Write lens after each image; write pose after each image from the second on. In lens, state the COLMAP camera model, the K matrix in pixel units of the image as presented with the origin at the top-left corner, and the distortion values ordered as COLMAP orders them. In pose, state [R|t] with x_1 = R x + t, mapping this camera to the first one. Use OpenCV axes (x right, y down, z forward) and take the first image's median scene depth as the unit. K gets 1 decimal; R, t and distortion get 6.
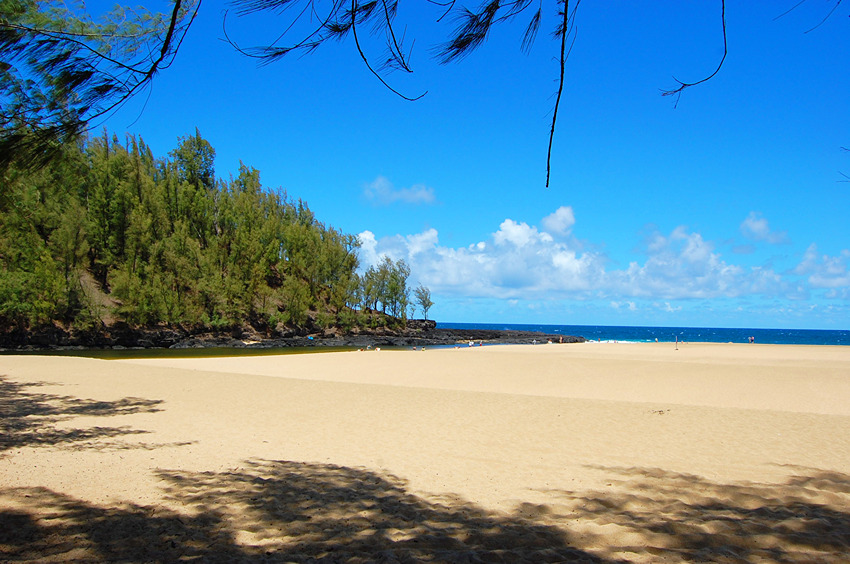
lens RADIAL K [[774.8, 0, 425.0], [0, 774.8, 282.0], [0, 0, 1]] dist [-0.008718, 0.005342]
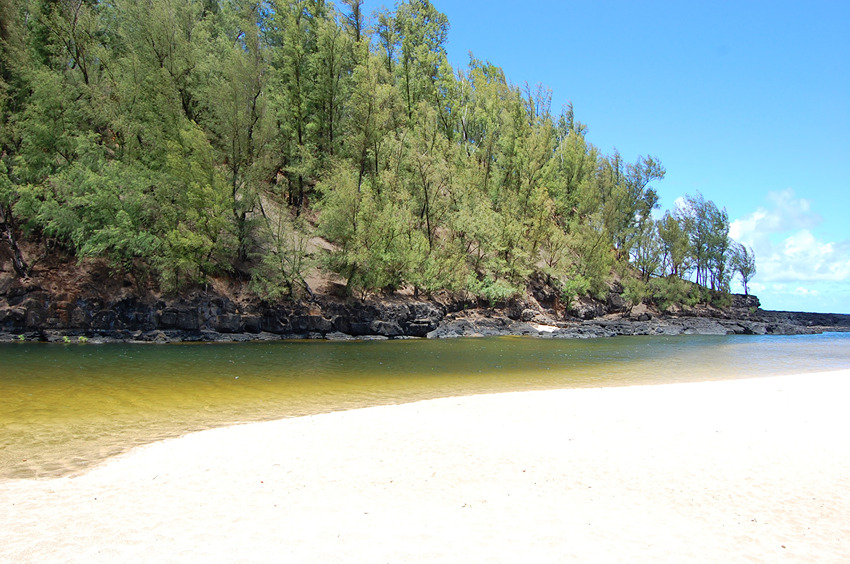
lens RADIAL K [[774.8, 0, 425.0], [0, 774.8, 282.0], [0, 0, 1]] dist [-0.008718, 0.005342]
pose [[0.985257, 0.001322, -0.171074, -0.243620], [0.002355, 0.999771, 0.021288, 0.038106], [0.171063, -0.021378, 0.985028, 0.502672]]
